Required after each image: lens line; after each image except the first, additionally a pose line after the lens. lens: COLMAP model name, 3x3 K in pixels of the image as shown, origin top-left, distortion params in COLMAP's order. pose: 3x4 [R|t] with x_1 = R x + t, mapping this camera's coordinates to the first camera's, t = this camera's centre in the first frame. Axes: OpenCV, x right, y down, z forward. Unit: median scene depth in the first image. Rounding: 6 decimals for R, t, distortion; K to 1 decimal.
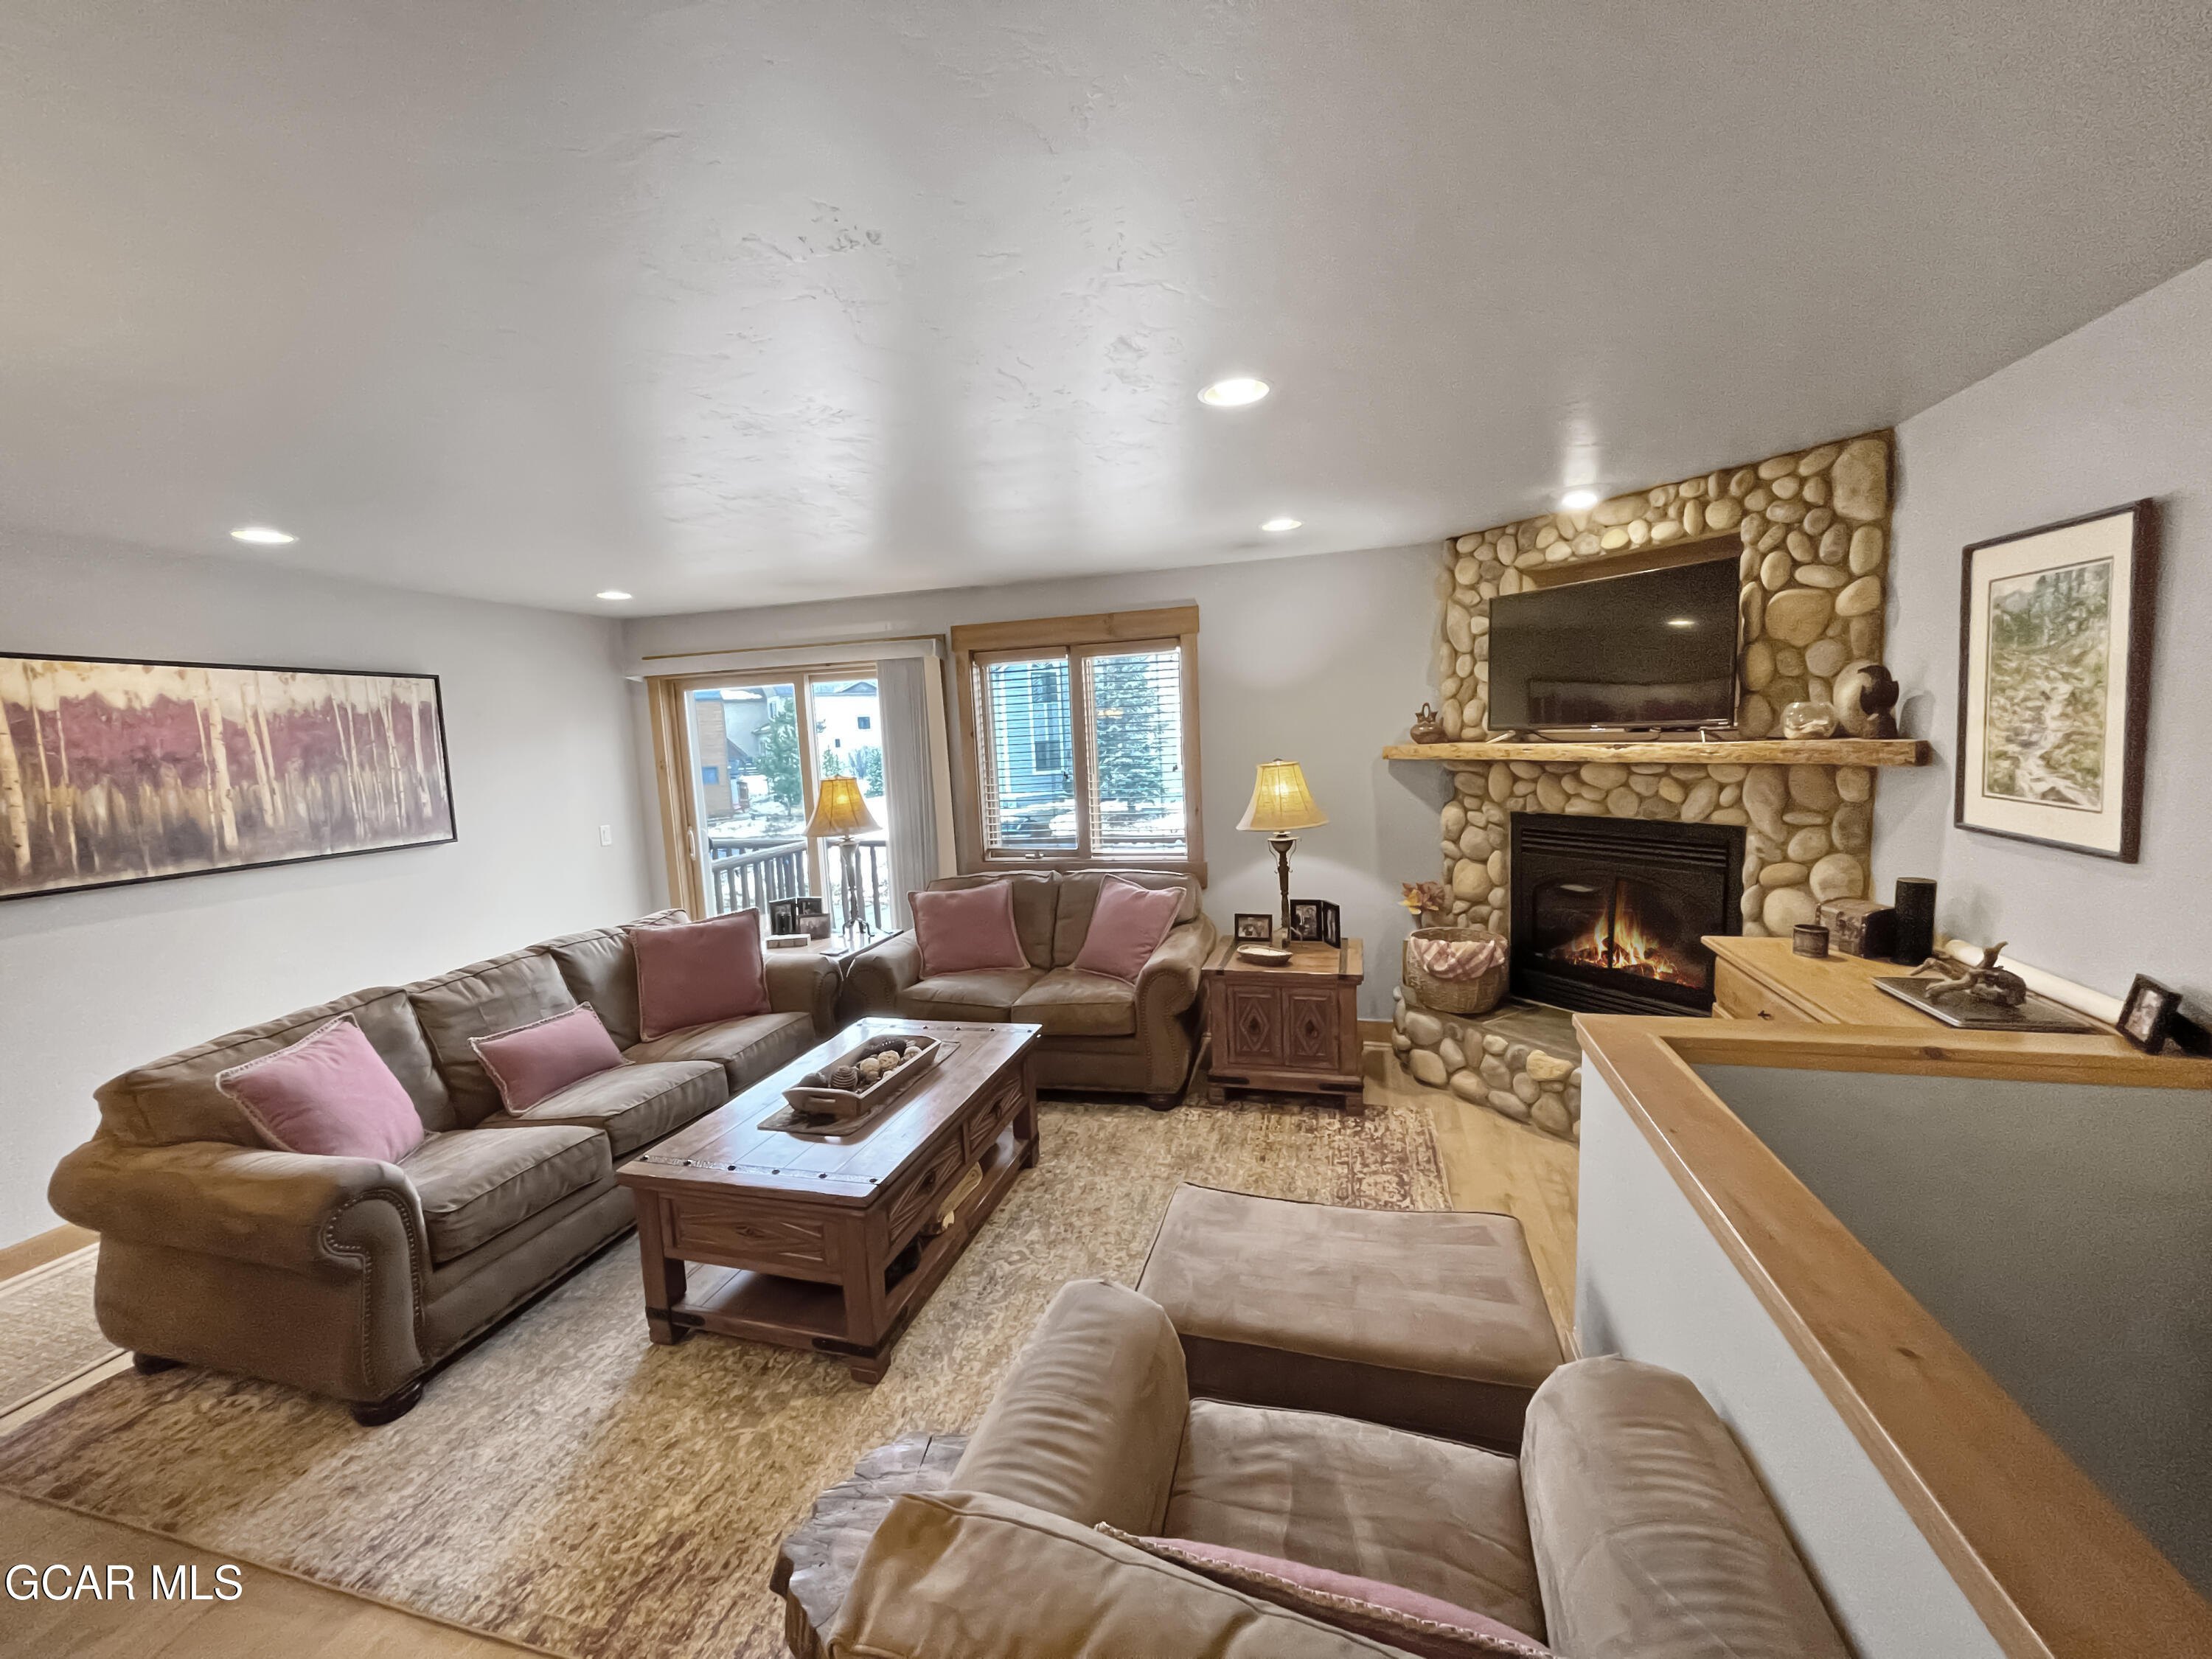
lens RADIAL K [[890.2, 0, 1102.9], [0, 890.2, 821.9], [0, 0, 1]] dist [-0.004087, 0.001291]
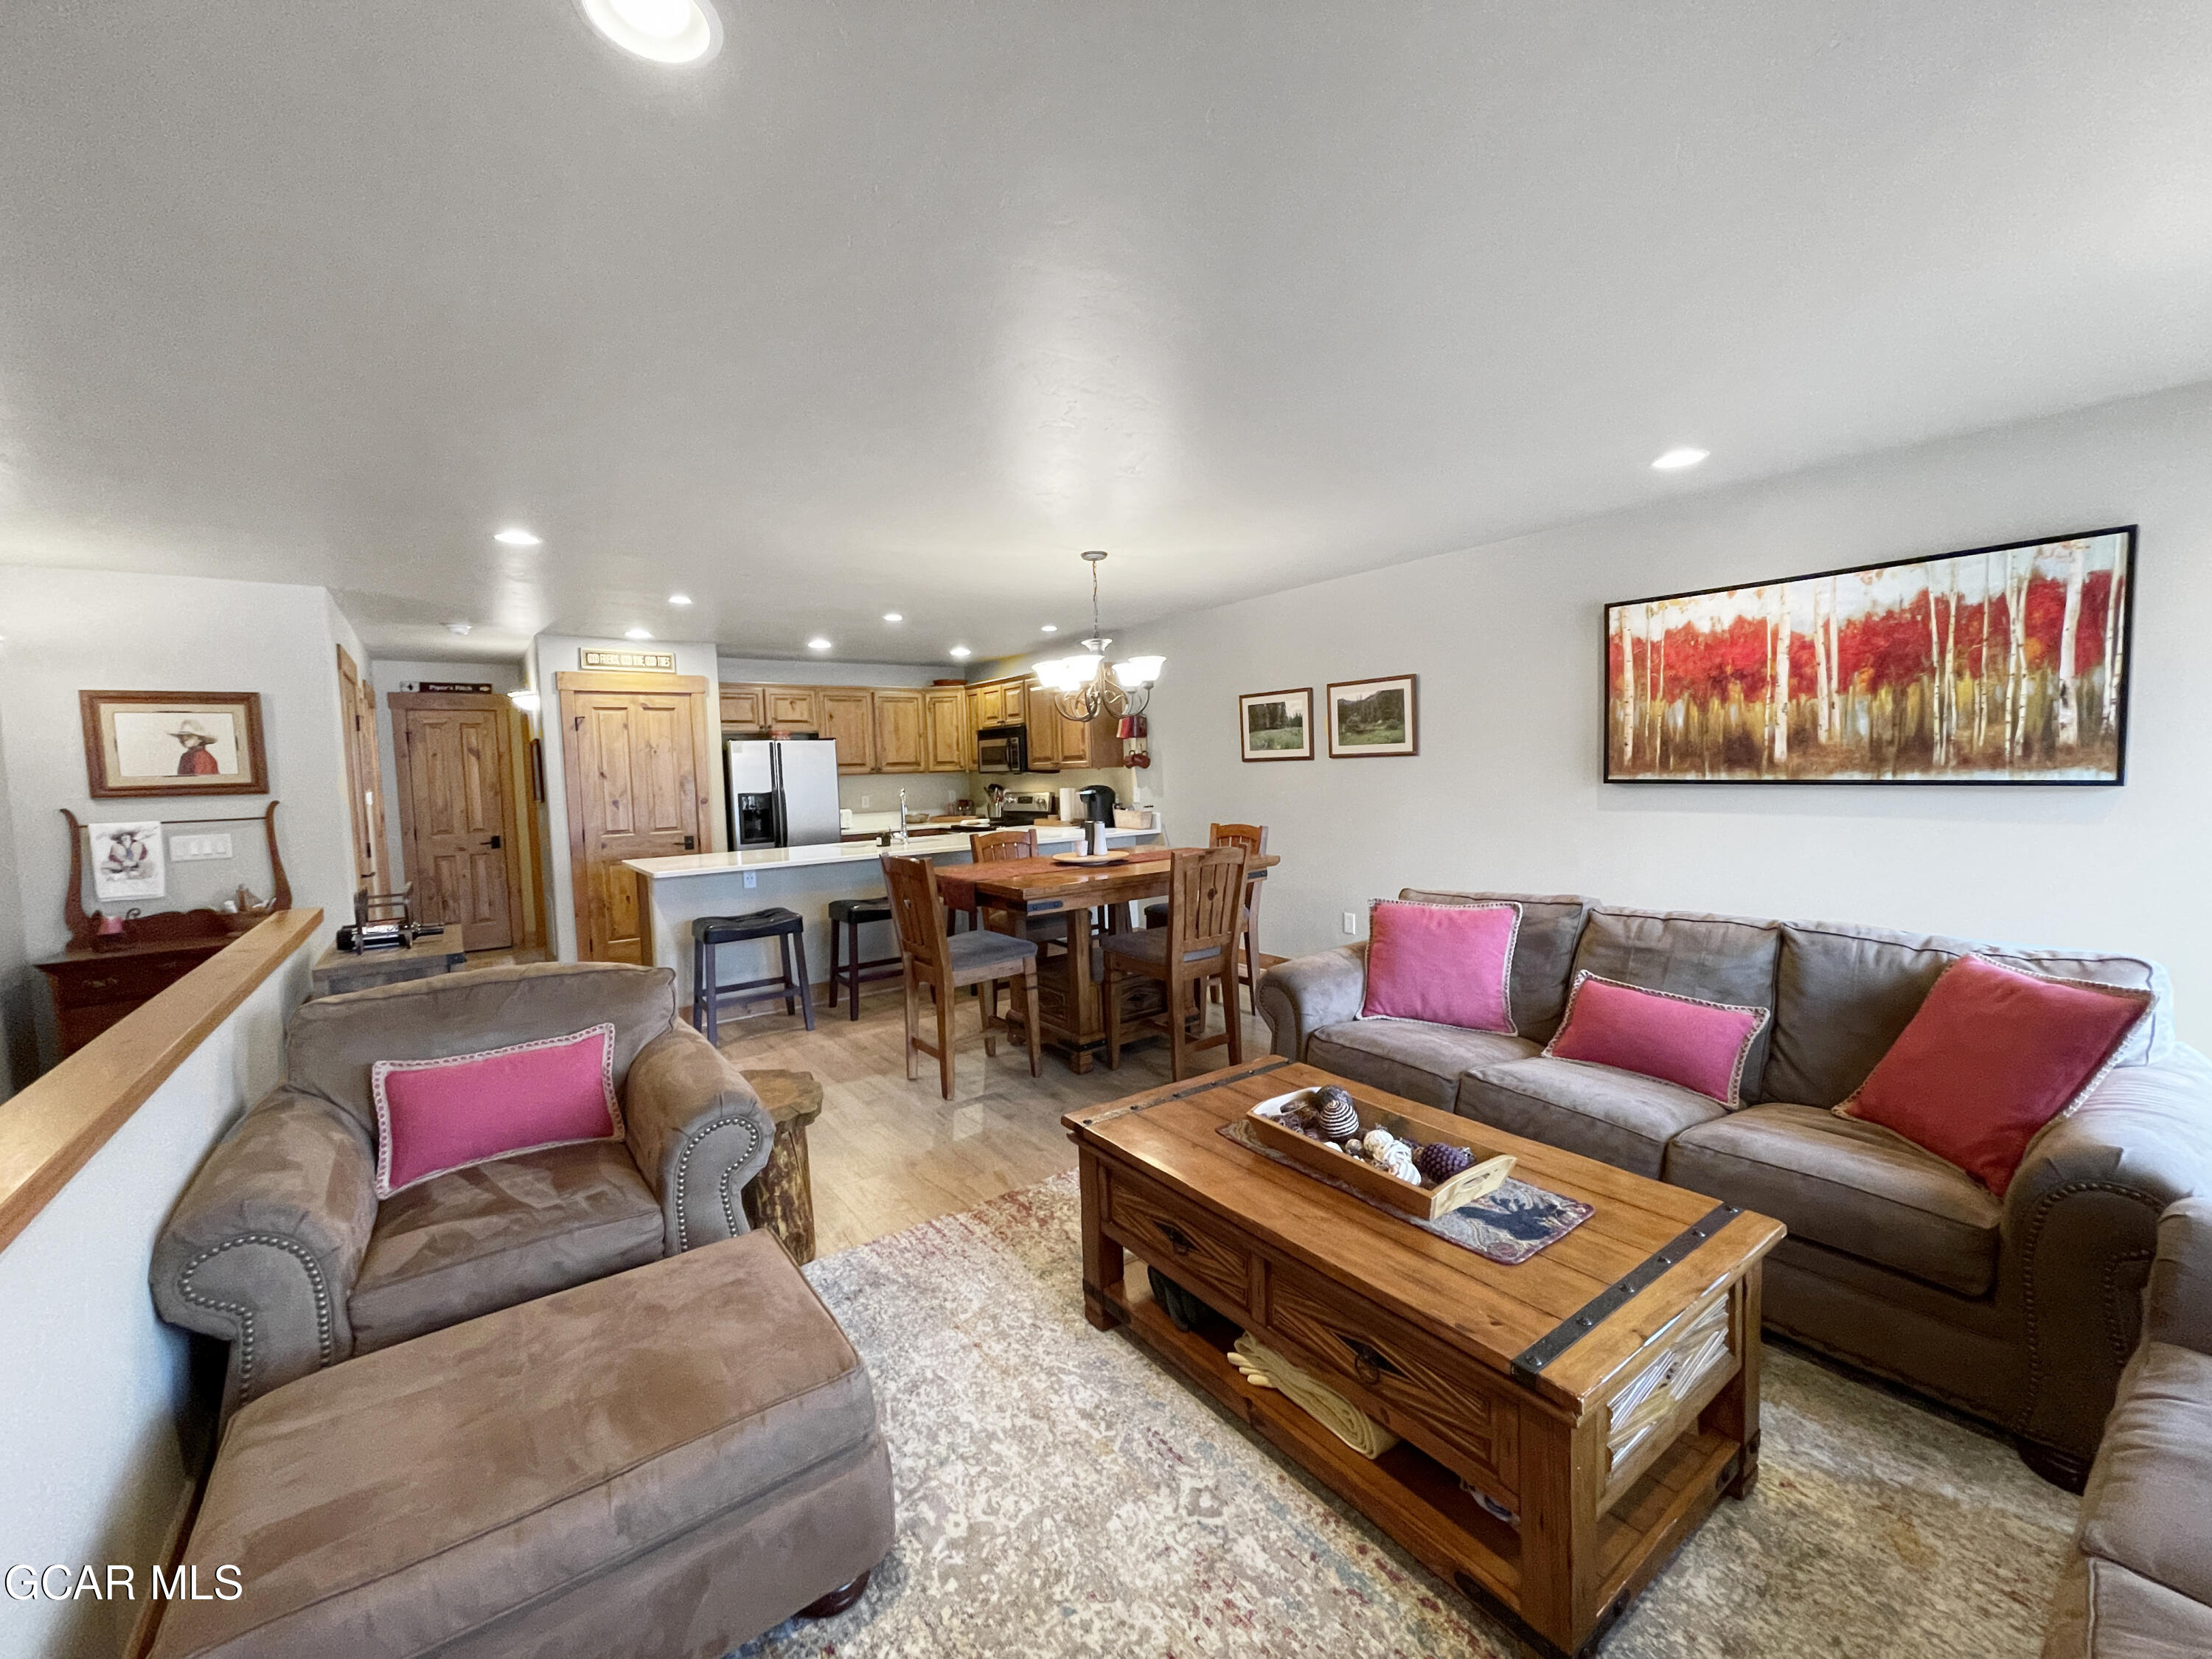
lens RADIAL K [[890.2, 0, 1099.8], [0, 890.2, 826.8], [0, 0, 1]] dist [-0.004087, 0.001291]
pose [[-0.615097, 0.119336, -0.779368, 0.282385], [-0.022914, 0.985356, 0.168961, -0.048898], [0.788118, 0.121786, -0.603355, 0.972538]]
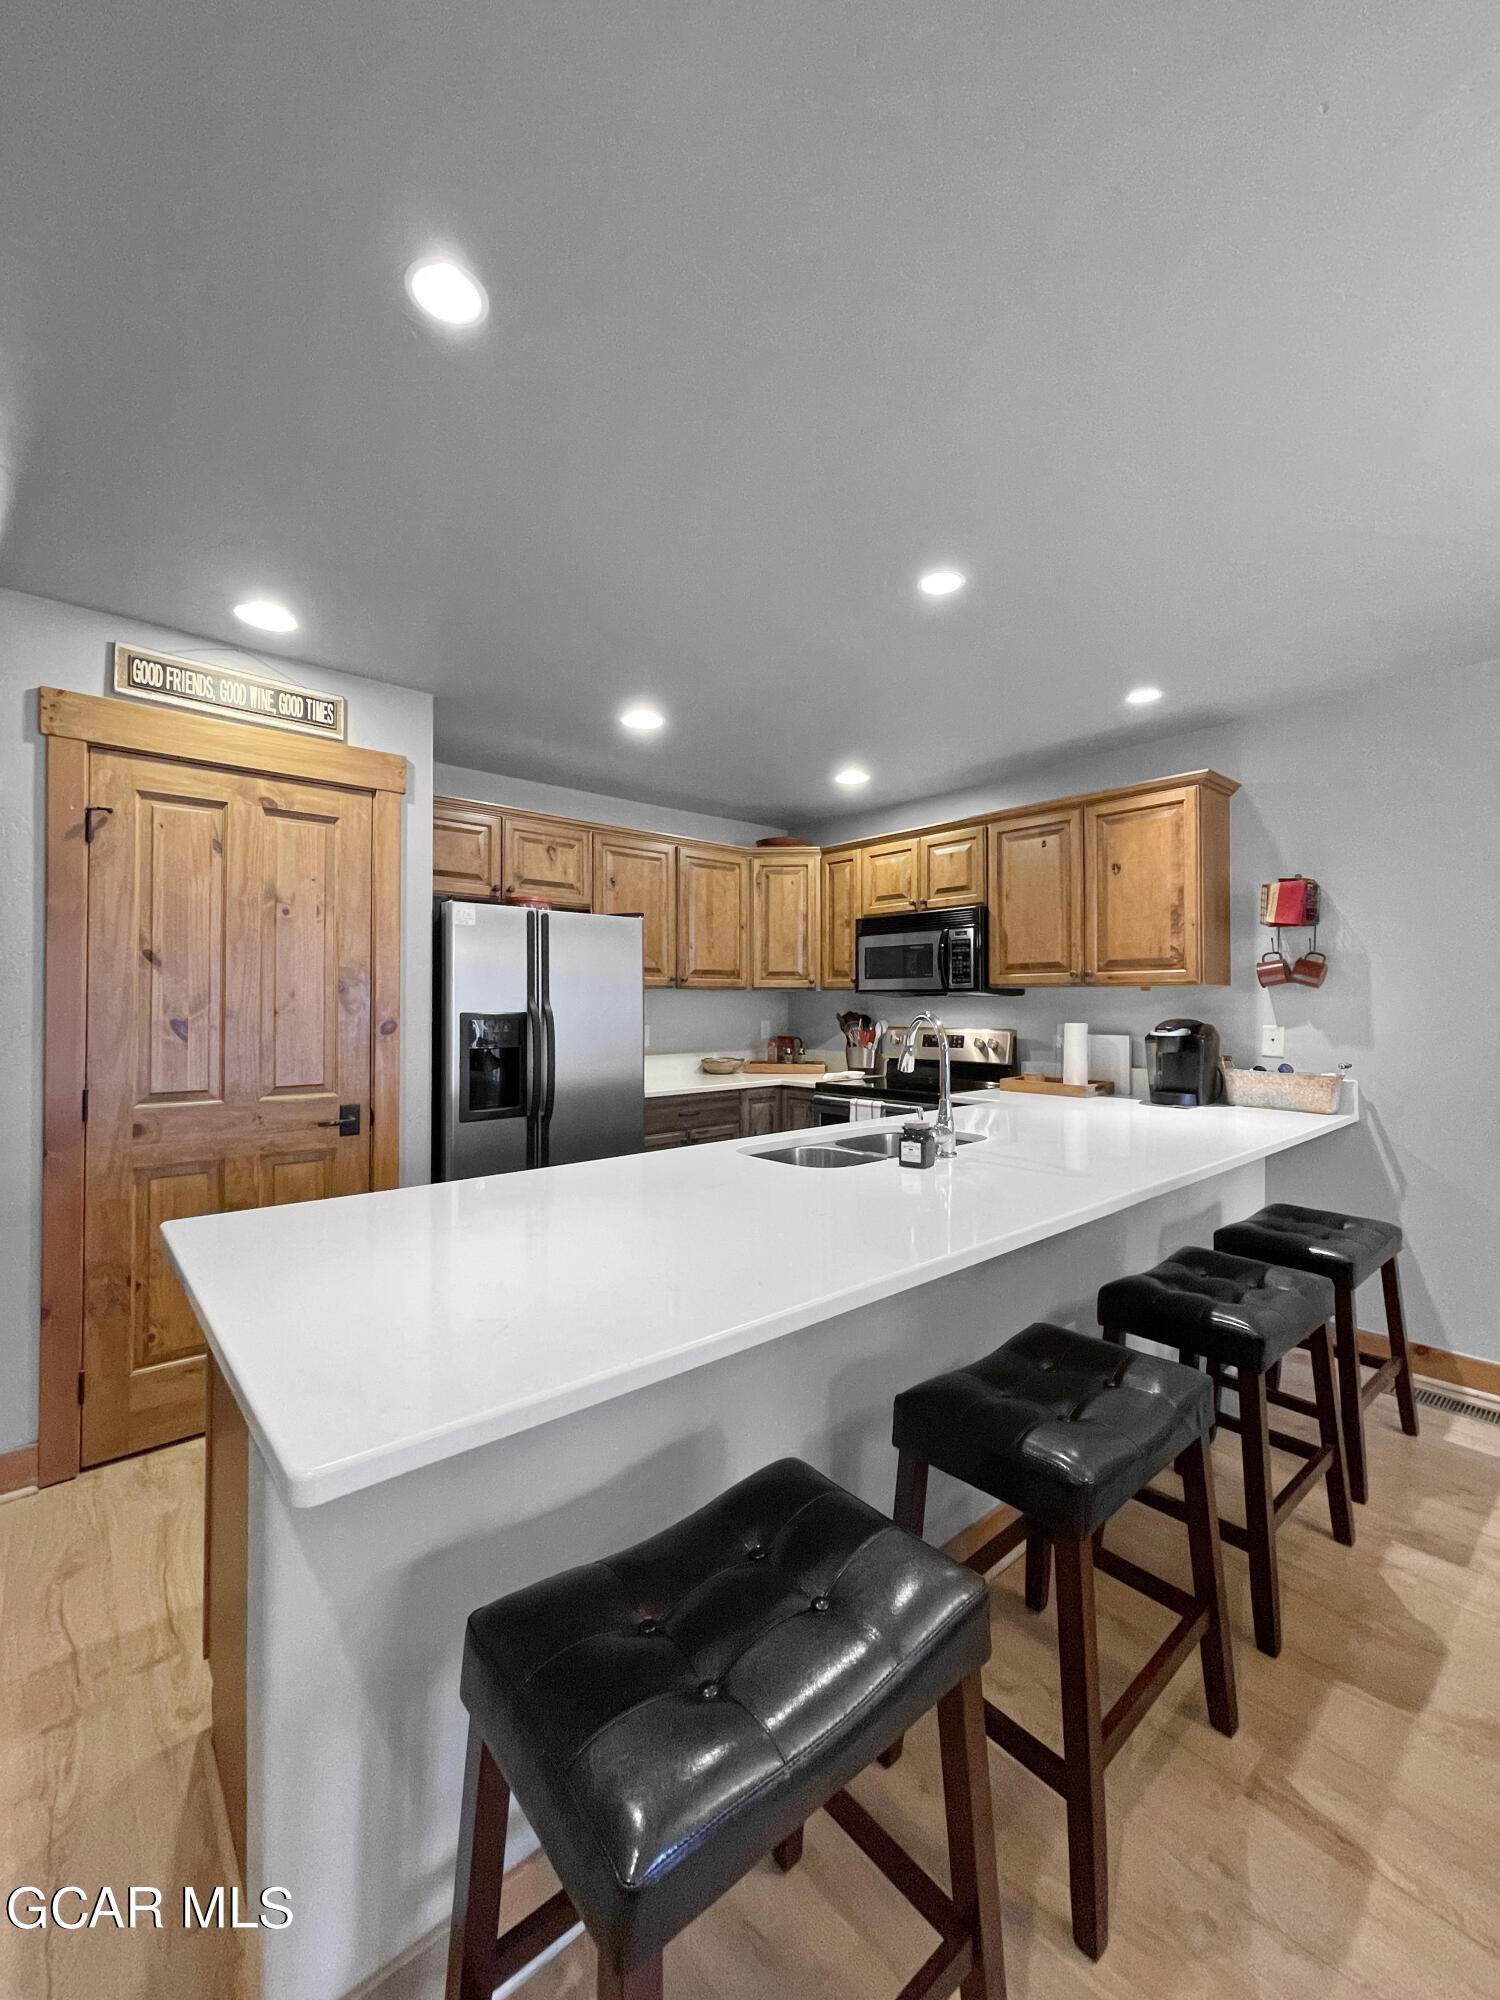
lens RADIAL K [[804.9, 0, 755.6], [0, 804.9, 1001.7], [0, 0, 1]] dist [-0.004087, 0.001291]
pose [[-0.544702, 0.043736, -0.837488, -0.228313], [-0.064202, 0.993534, 0.093642, 0.117800], [0.836169, 0.104775, -0.538372, -0.137396]]
